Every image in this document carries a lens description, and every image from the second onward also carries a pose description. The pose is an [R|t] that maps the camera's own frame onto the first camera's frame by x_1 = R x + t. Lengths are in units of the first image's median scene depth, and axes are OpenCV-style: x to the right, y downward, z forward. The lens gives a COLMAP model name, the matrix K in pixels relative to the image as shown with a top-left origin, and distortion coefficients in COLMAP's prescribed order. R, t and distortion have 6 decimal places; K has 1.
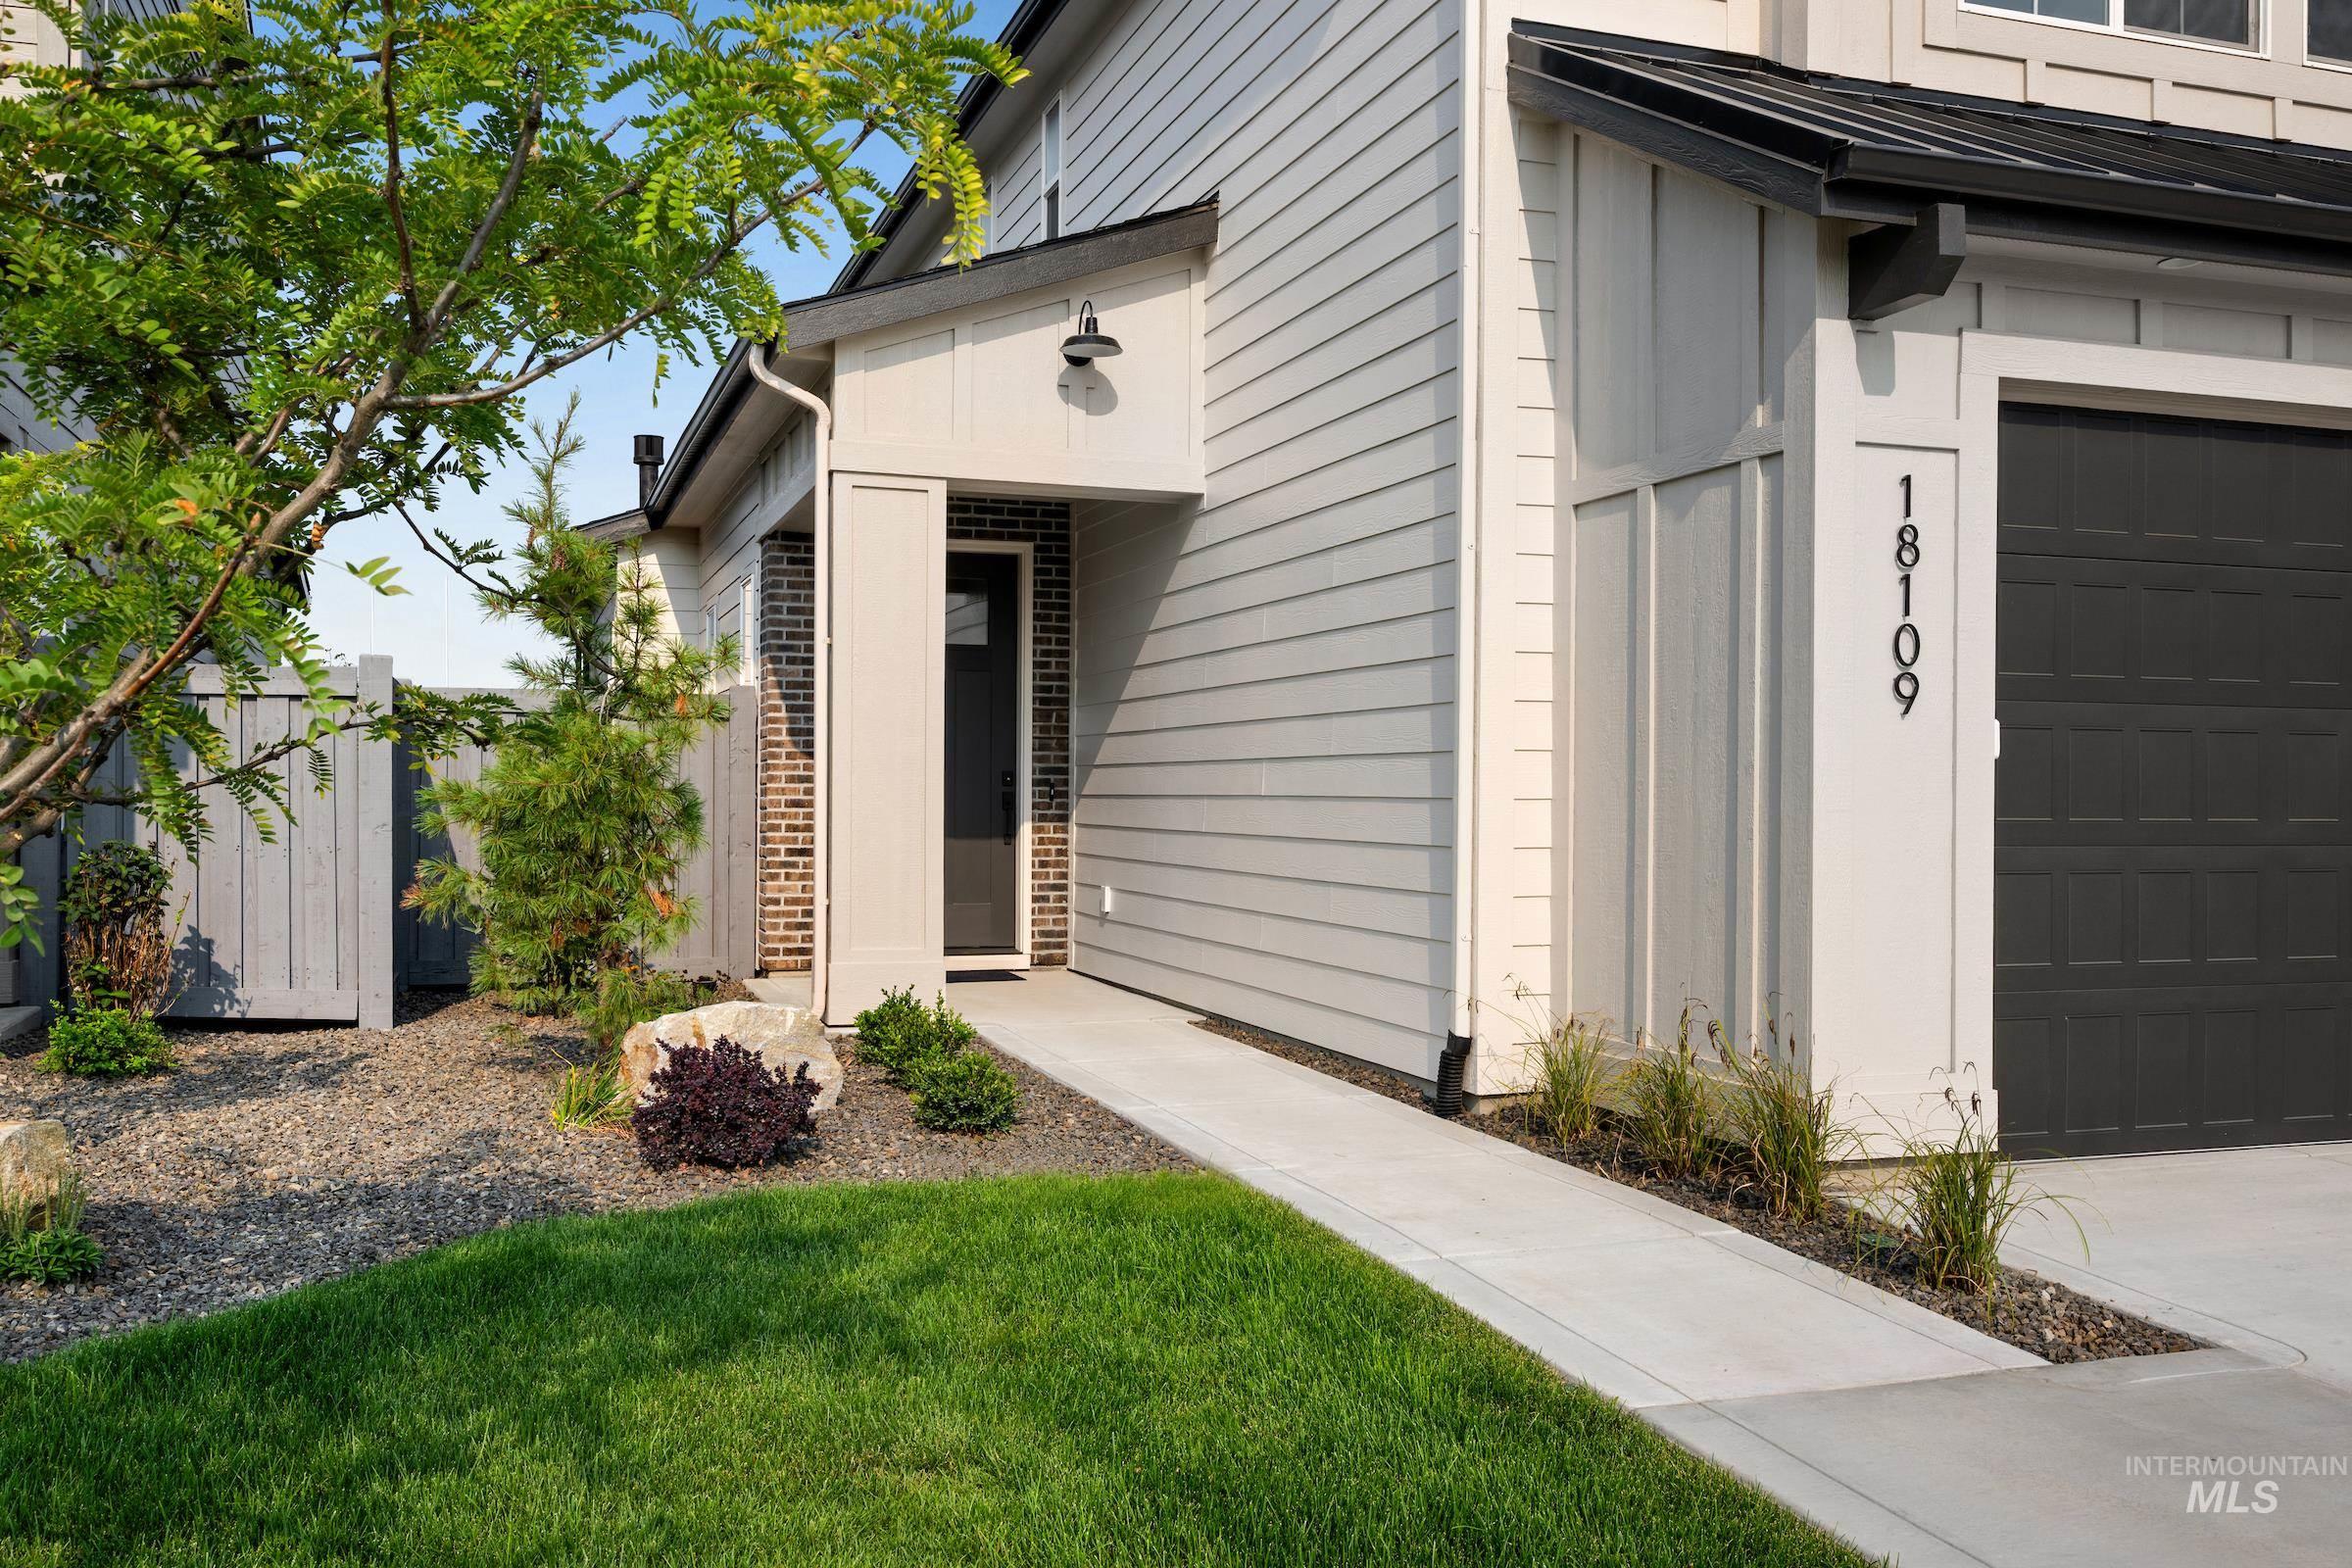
lens RADIAL K [[2074.2, 0, 1176.0], [0, 2074.2, 784.0], [0, 0, 1]] dist [-0.003482, -0.002922]
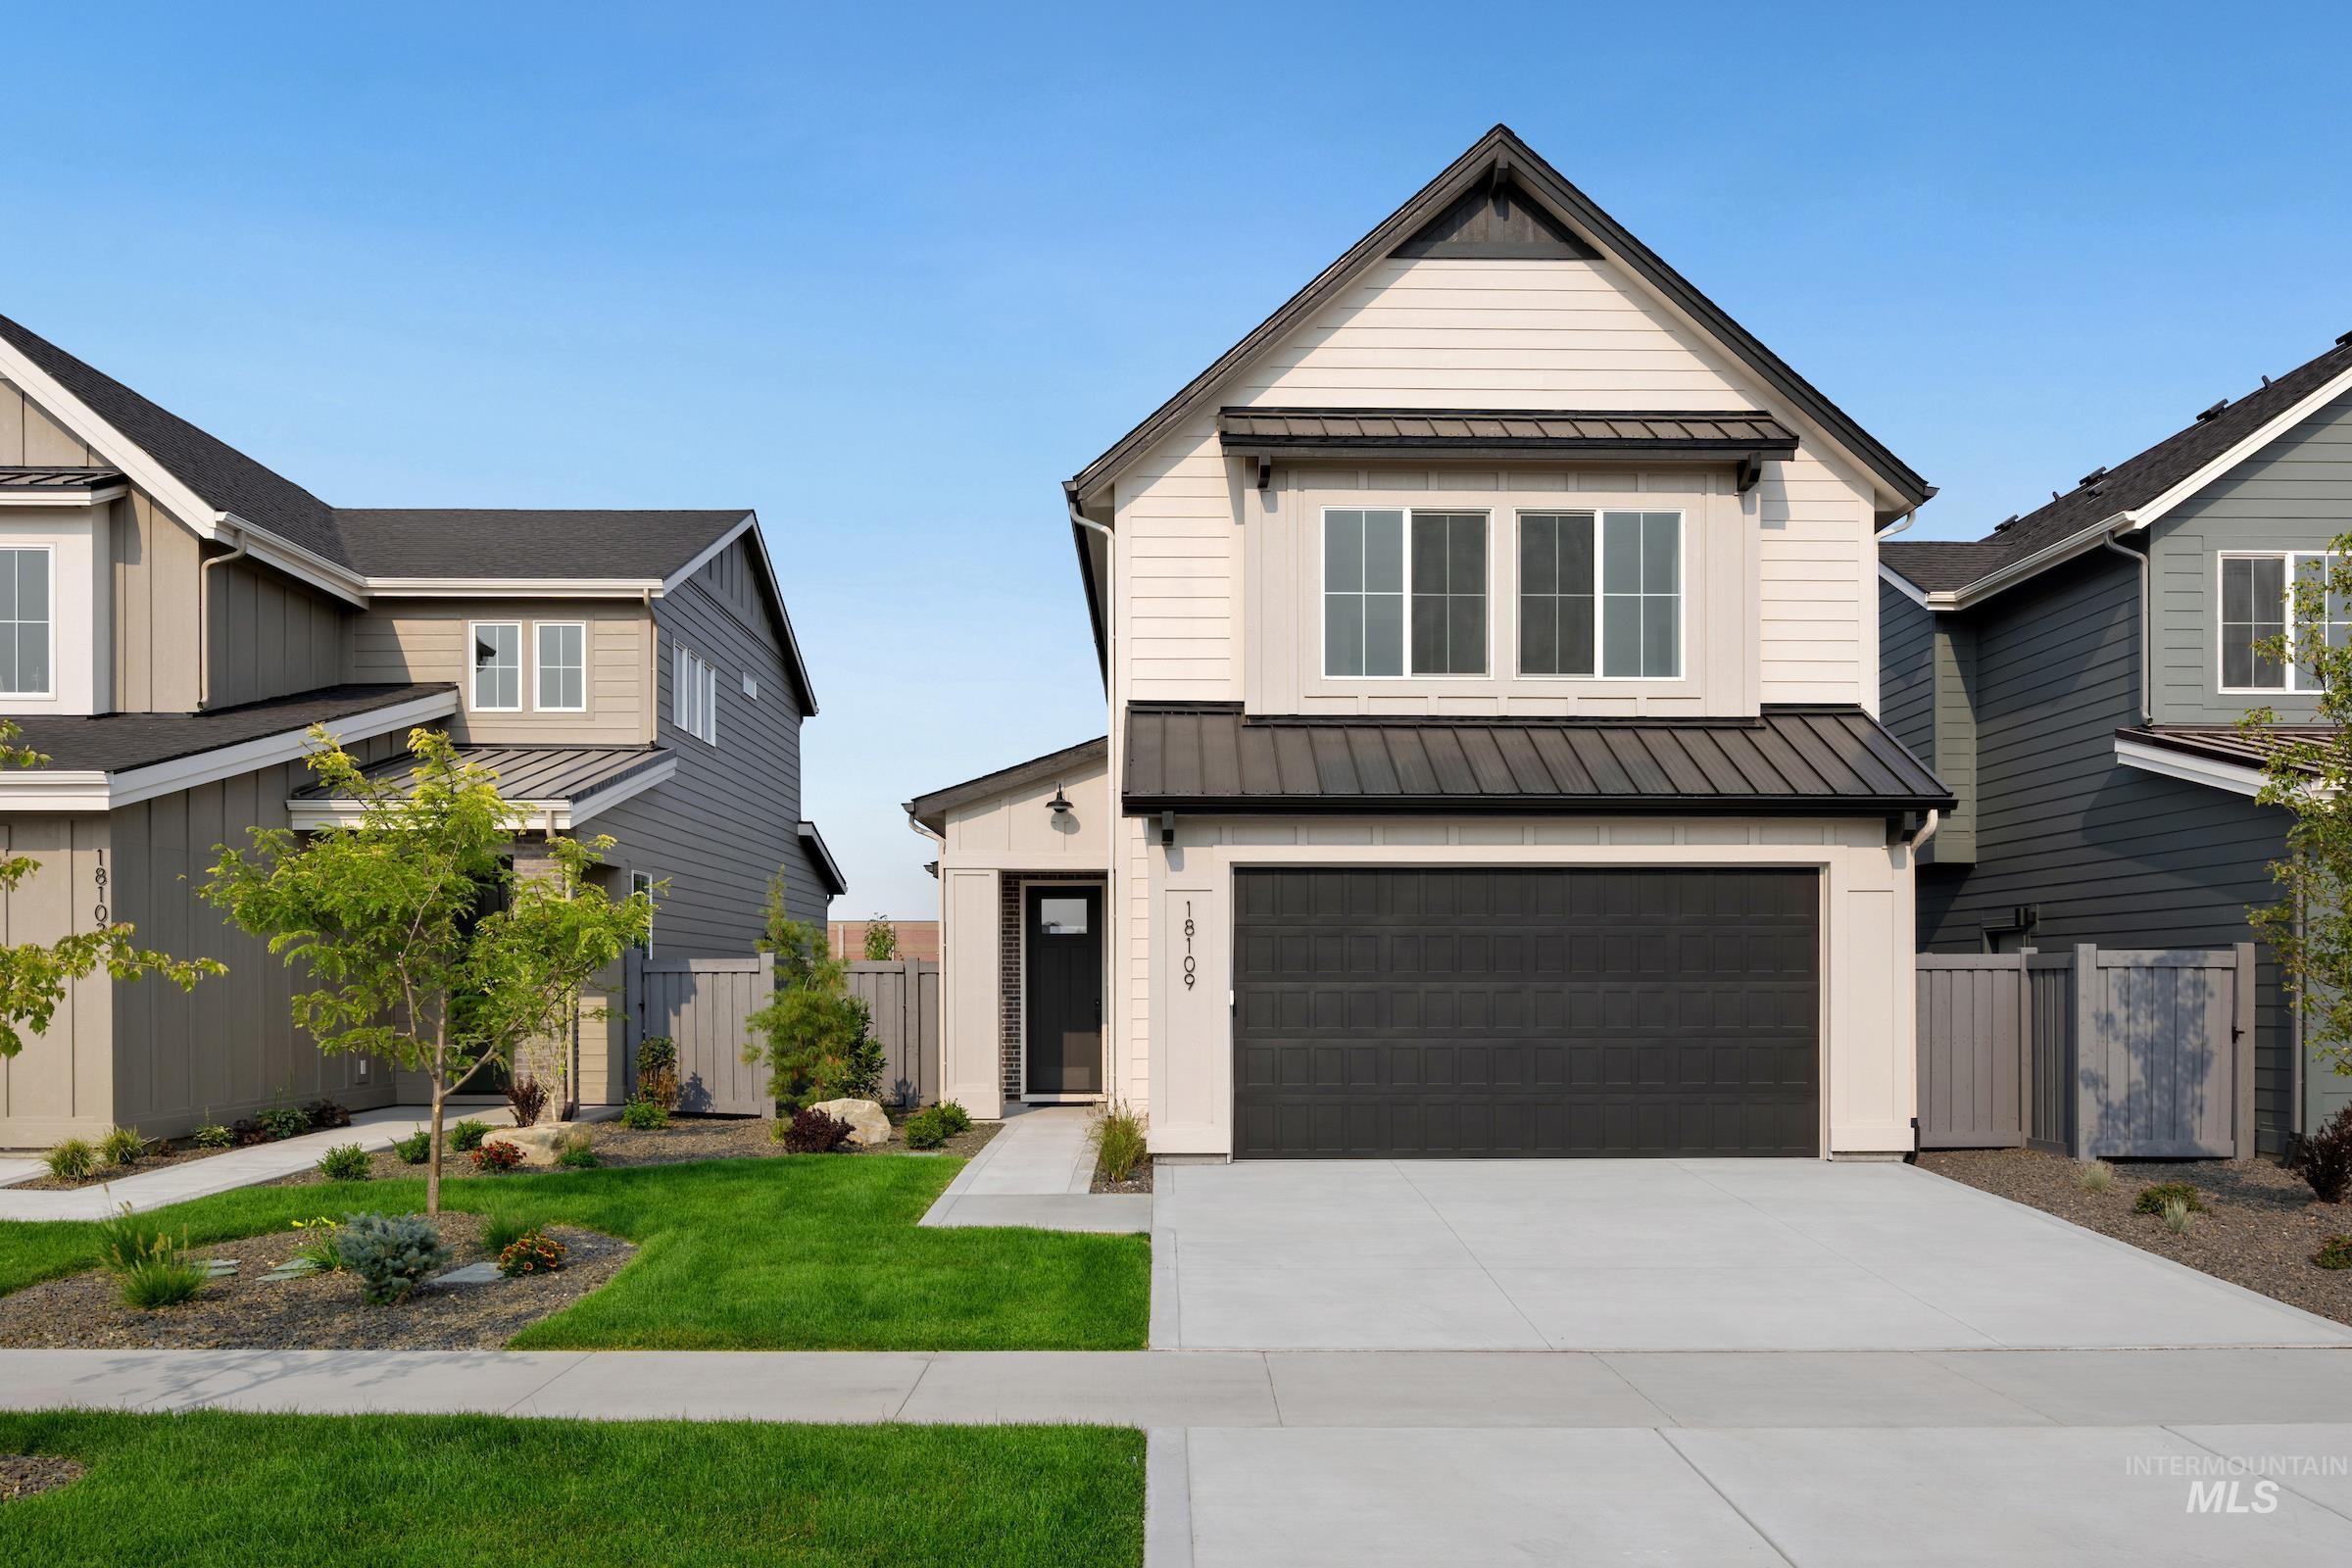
lens RADIAL K [[1882.1, 0, 1182.5], [0, 1882.1, 1003.8], [0, 0, 1]] dist [-0.008442, -0.003438]
pose [[0.954125, -0.005353, -0.299362, 0.711518], [0.009201, 0.999892, 0.011445, -0.028610], [0.299268, -0.013674, 0.954071, -0.885191]]
